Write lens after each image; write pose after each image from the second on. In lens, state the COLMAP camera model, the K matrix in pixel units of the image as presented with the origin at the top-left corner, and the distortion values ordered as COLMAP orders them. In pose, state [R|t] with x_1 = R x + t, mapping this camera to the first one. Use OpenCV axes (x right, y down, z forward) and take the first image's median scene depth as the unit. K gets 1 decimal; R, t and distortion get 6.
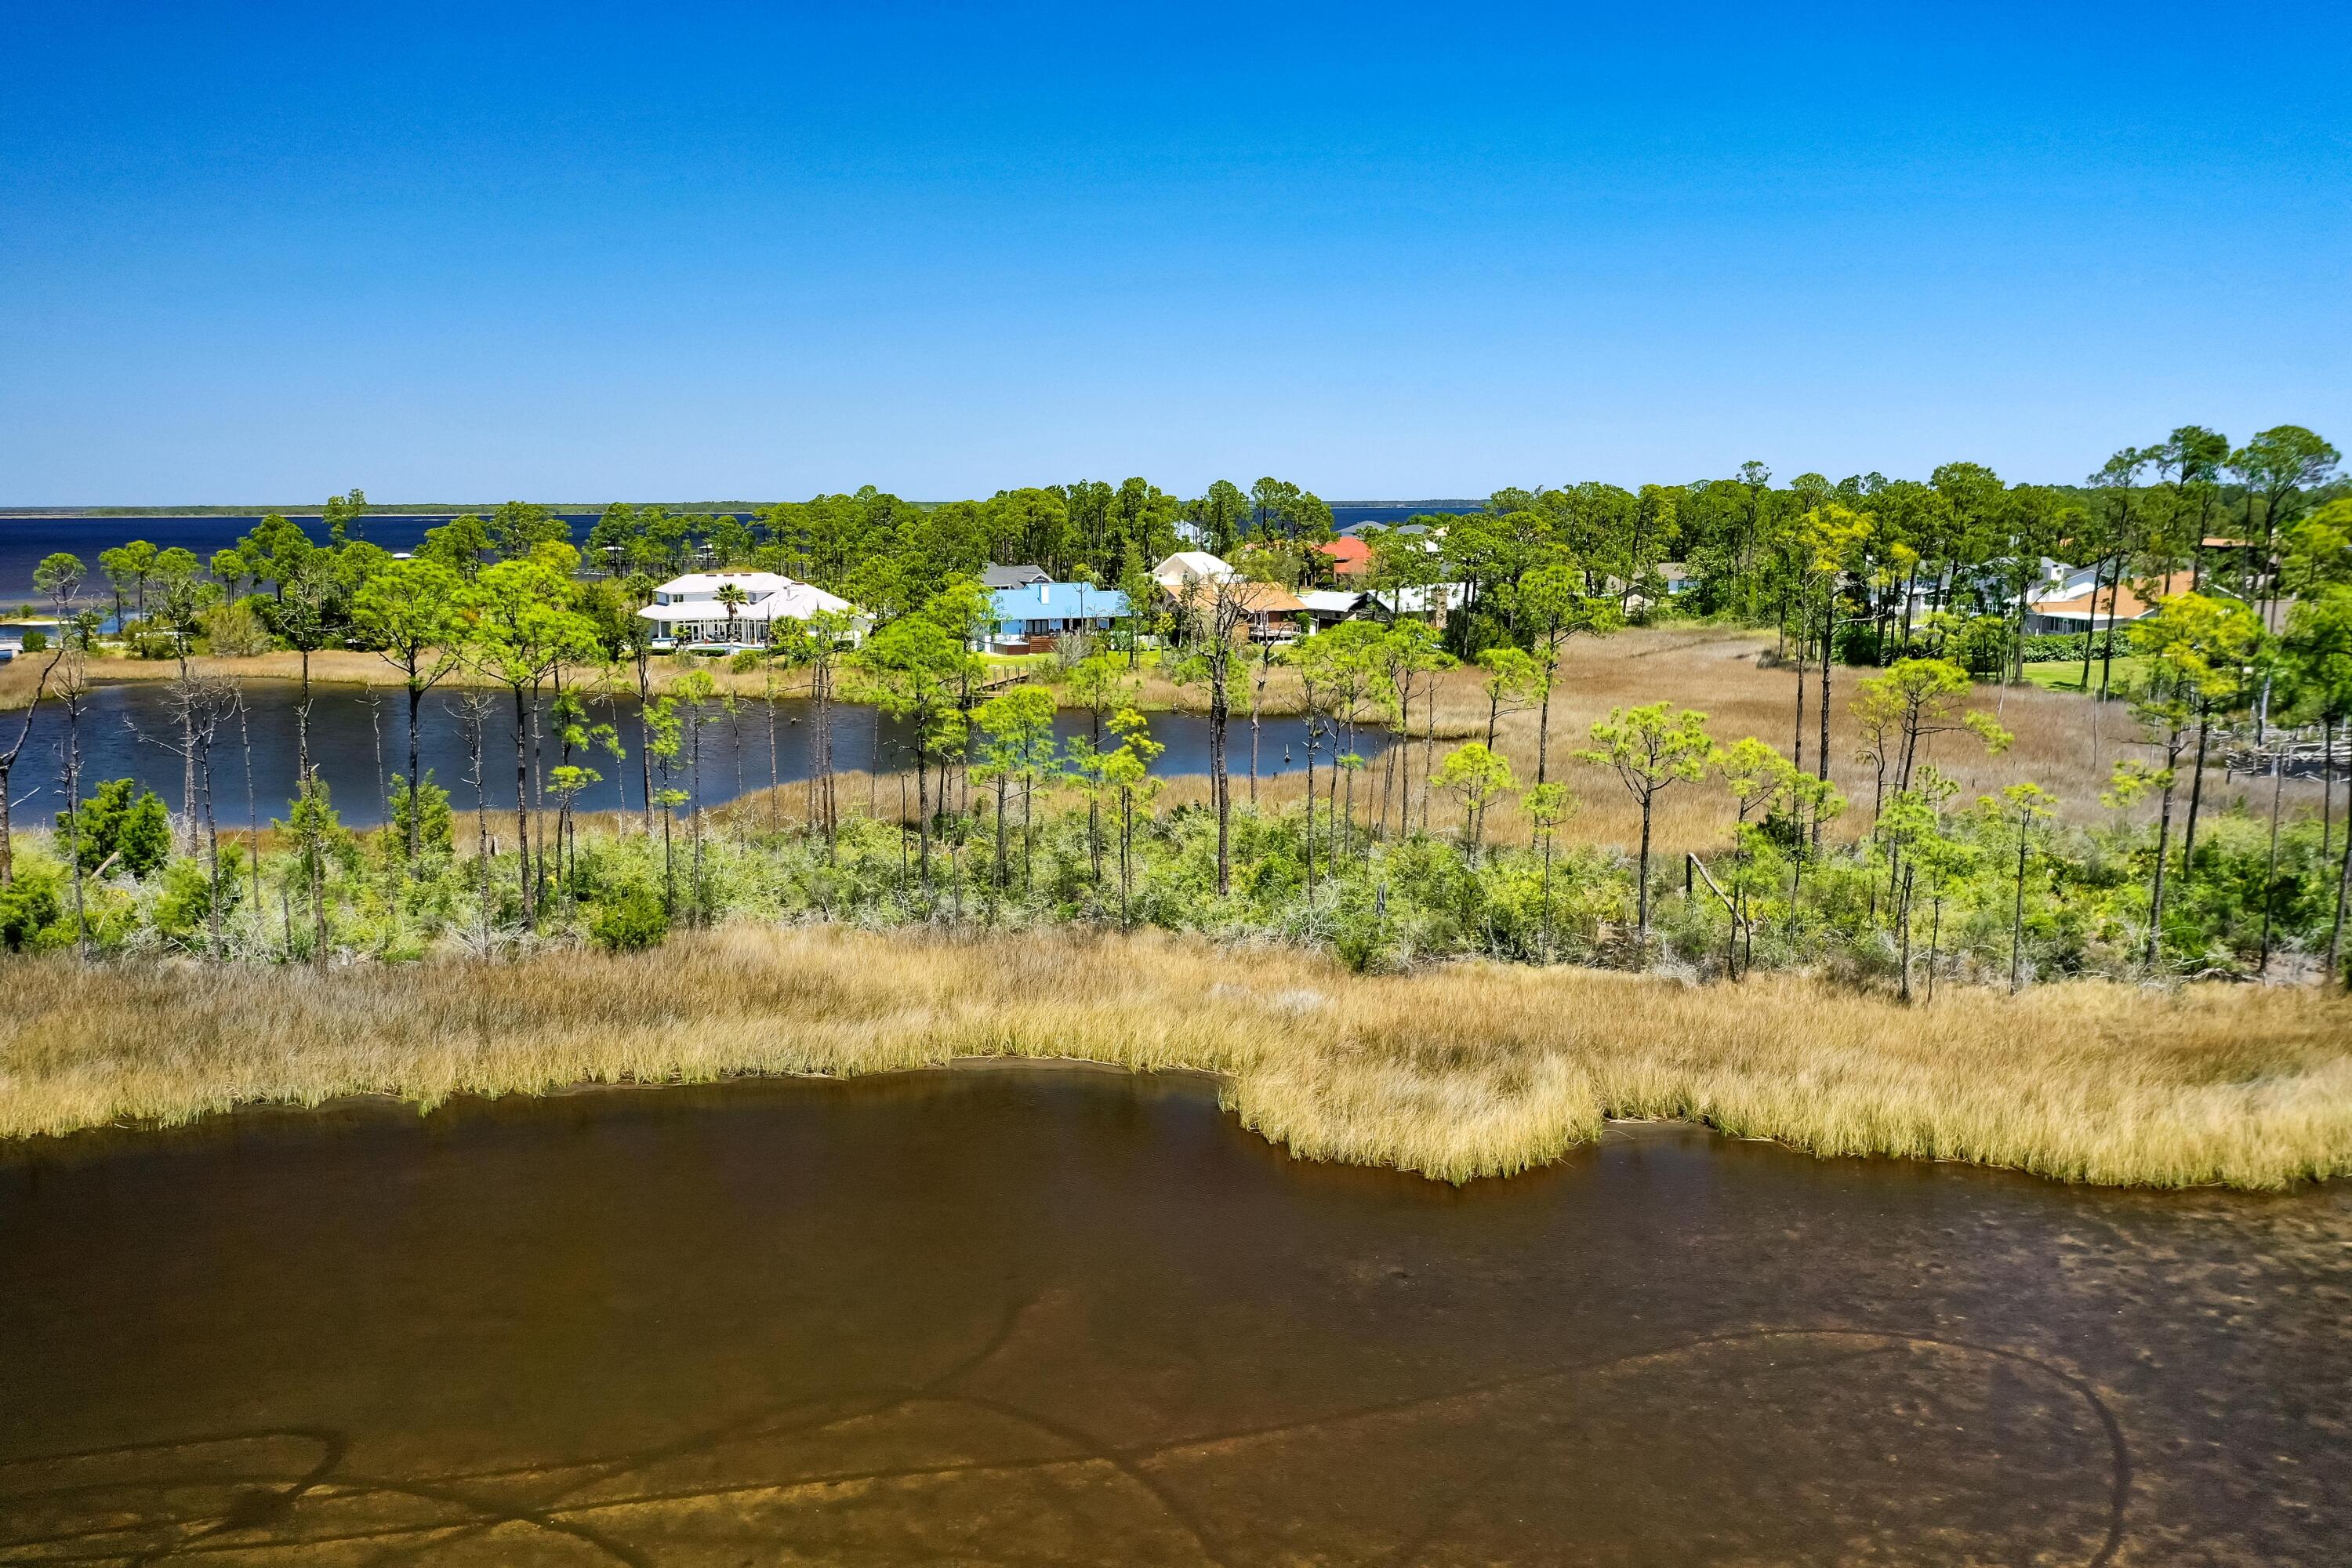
lens RADIAL K [[1898.2, 0, 1176.0], [0, 1898.2, 784.0], [0, 0, 1]] dist [0.005058, -0.004444]
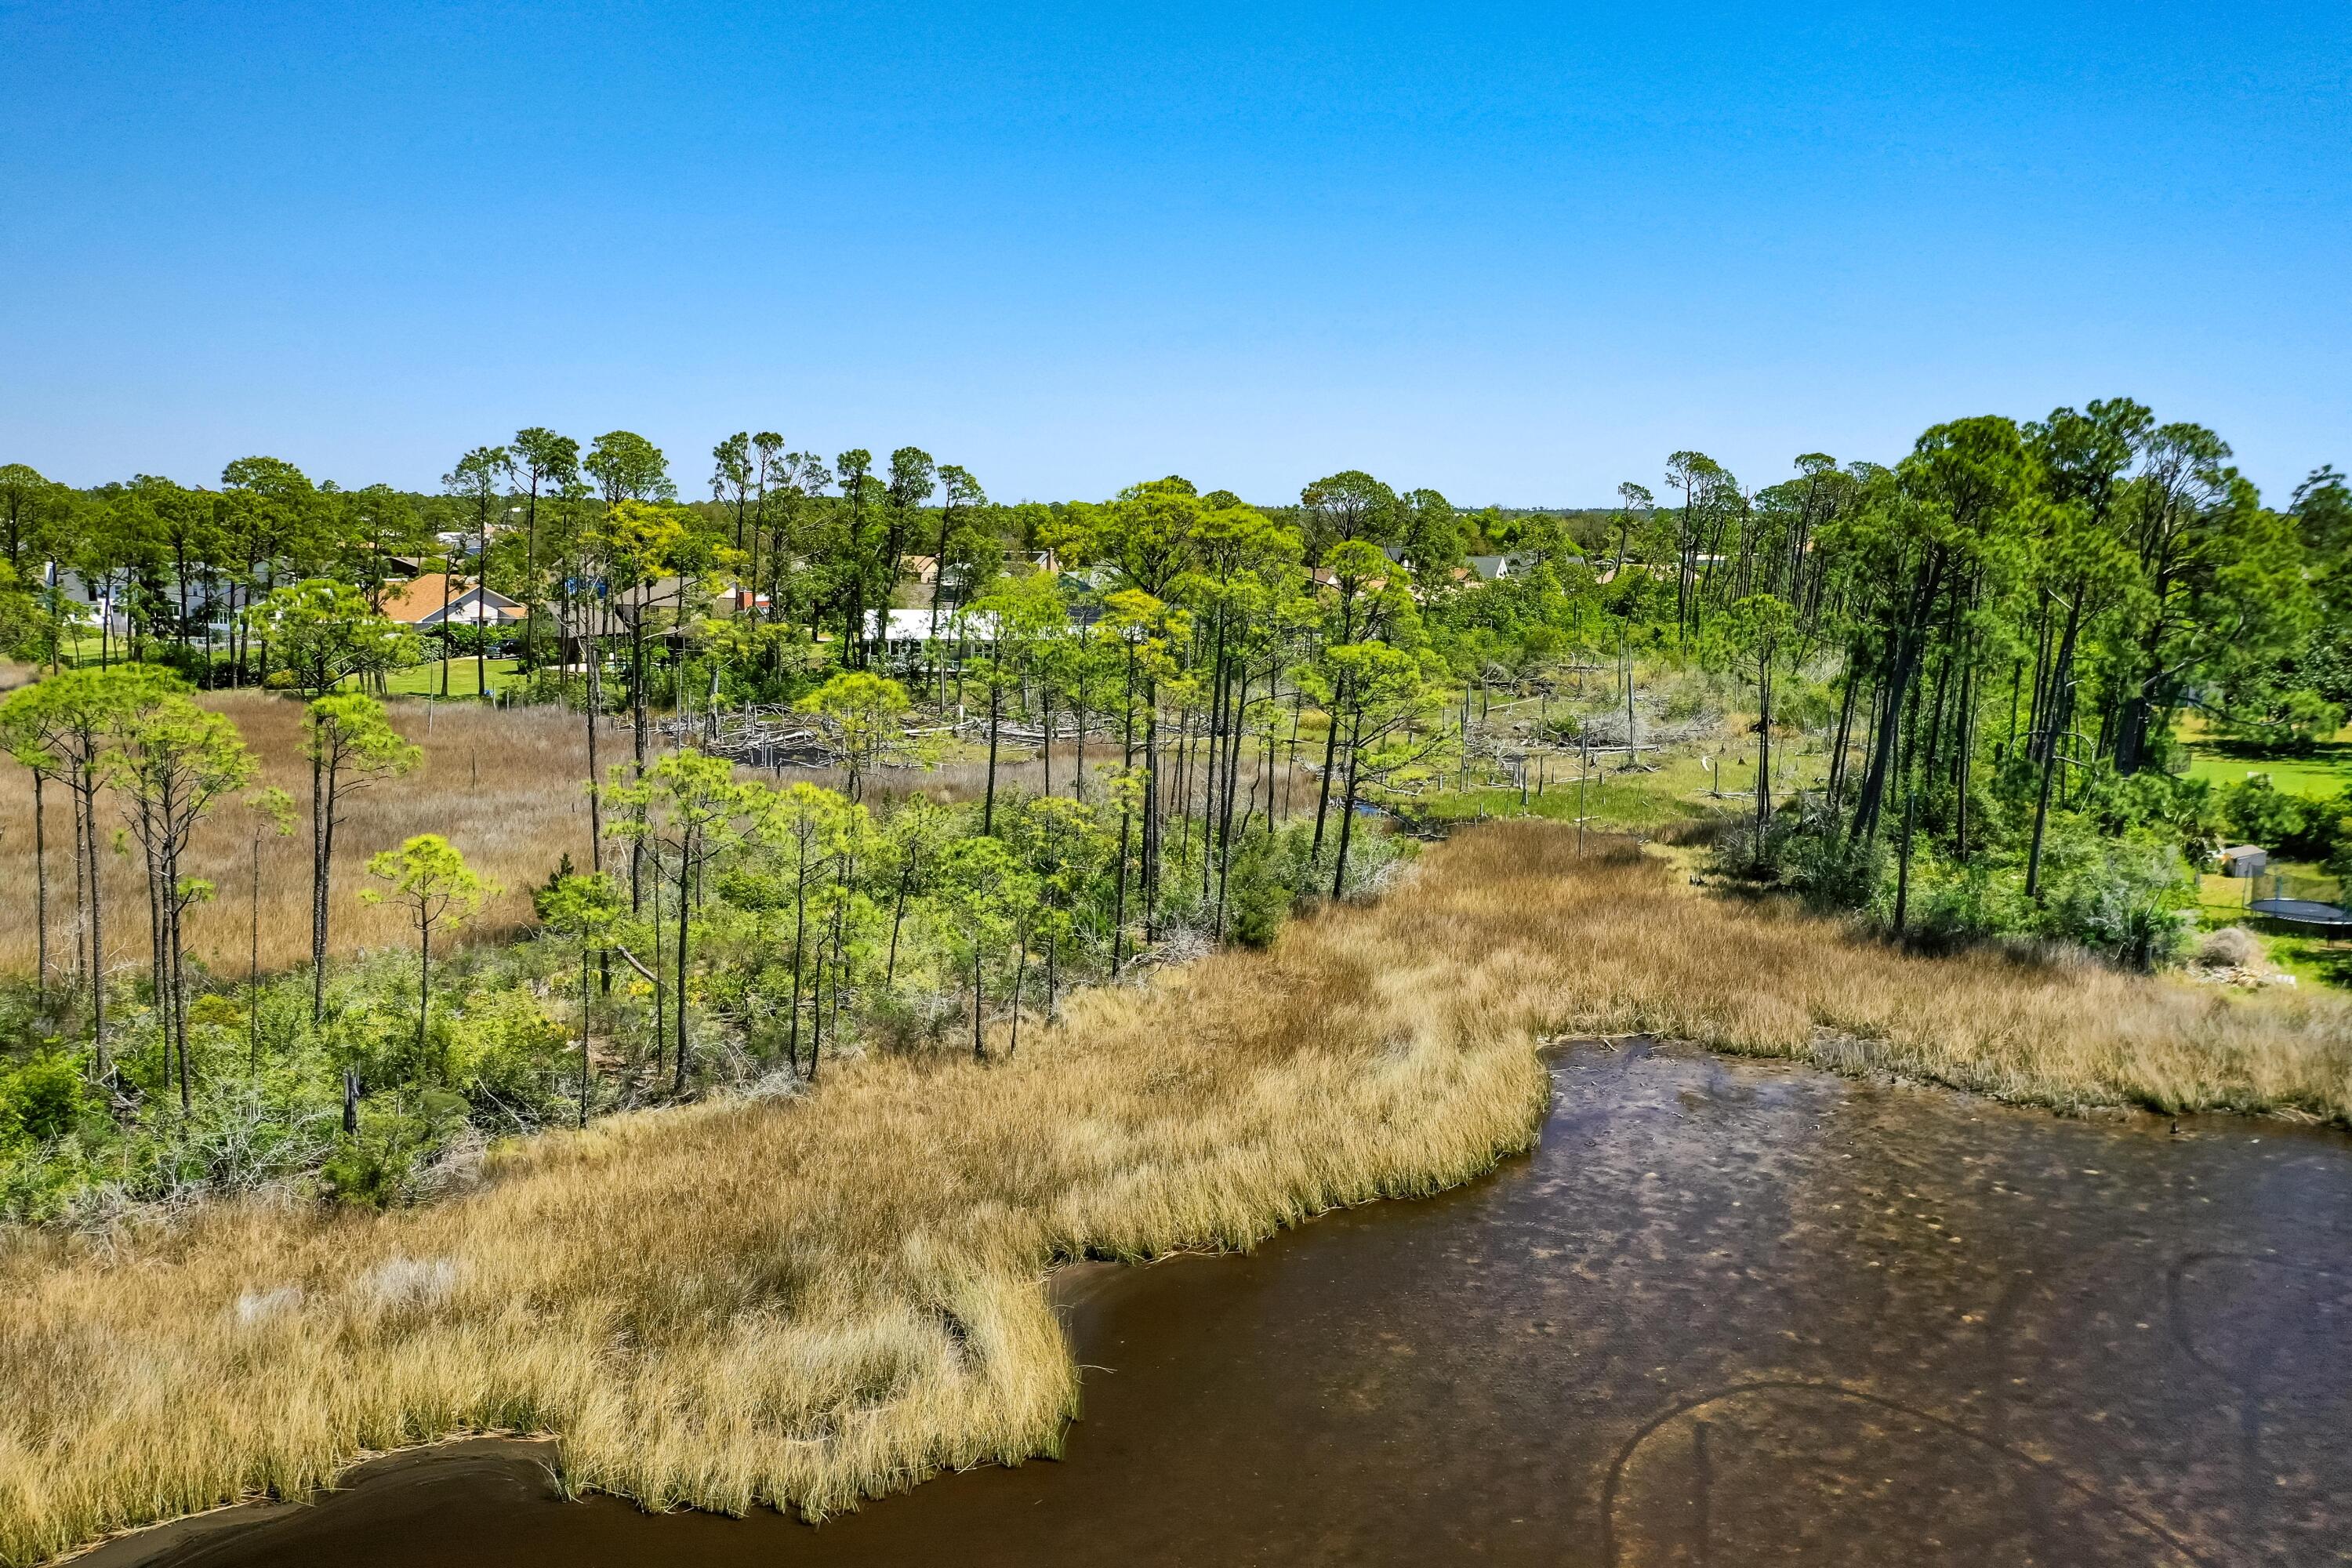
lens RADIAL K [[1898.2, 0, 1176.0], [0, 1898.2, 784.0], [0, 0, 1]] dist [0.005058, -0.004444]
pose [[0.539944, -0.110057, 0.834475, -0.320743], [0.113568, 0.991875, 0.057332, -0.057273], [-0.834004, 0.063813, 0.548056, 0.473666]]
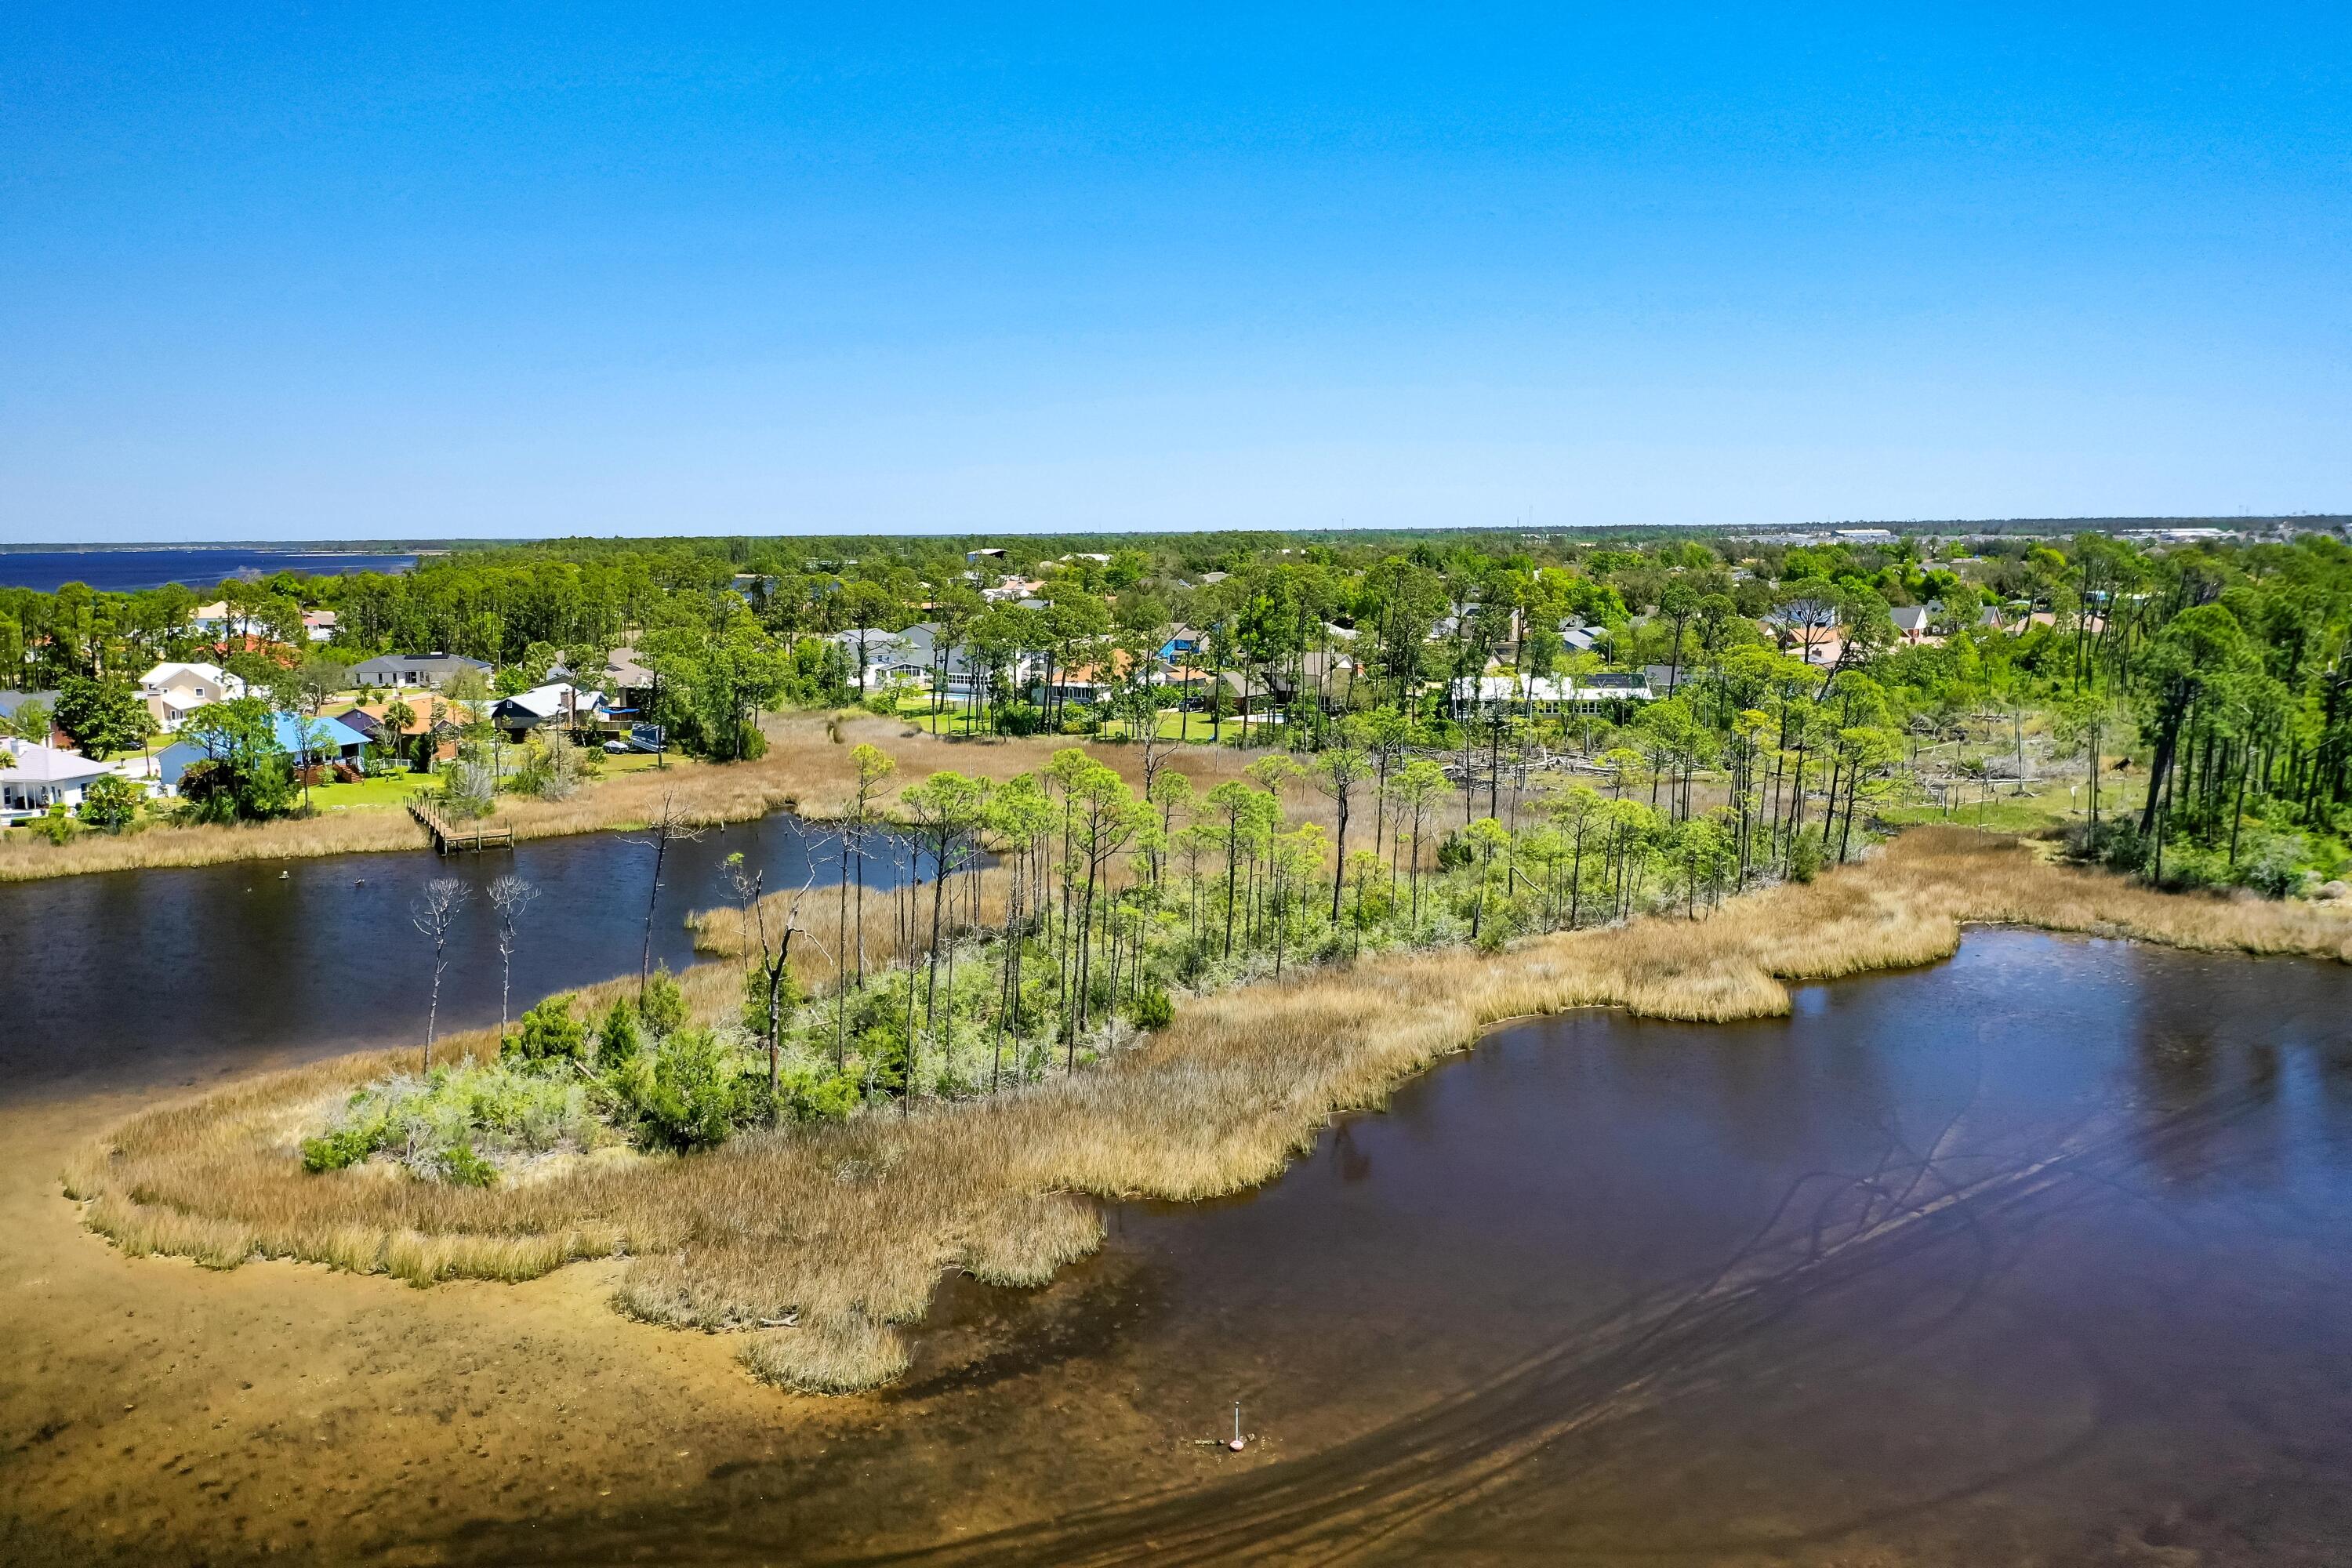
lens RADIAL K [[1898.2, 0, 1176.0], [0, 1898.2, 784.0], [0, 0, 1]] dist [0.005058, -0.004444]
pose [[0.696292, -0.096728, 0.711211, -1.559993], [0.113019, 0.993292, 0.024444, -0.153155], [-0.708804, 0.063361, 0.702554, -0.039072]]
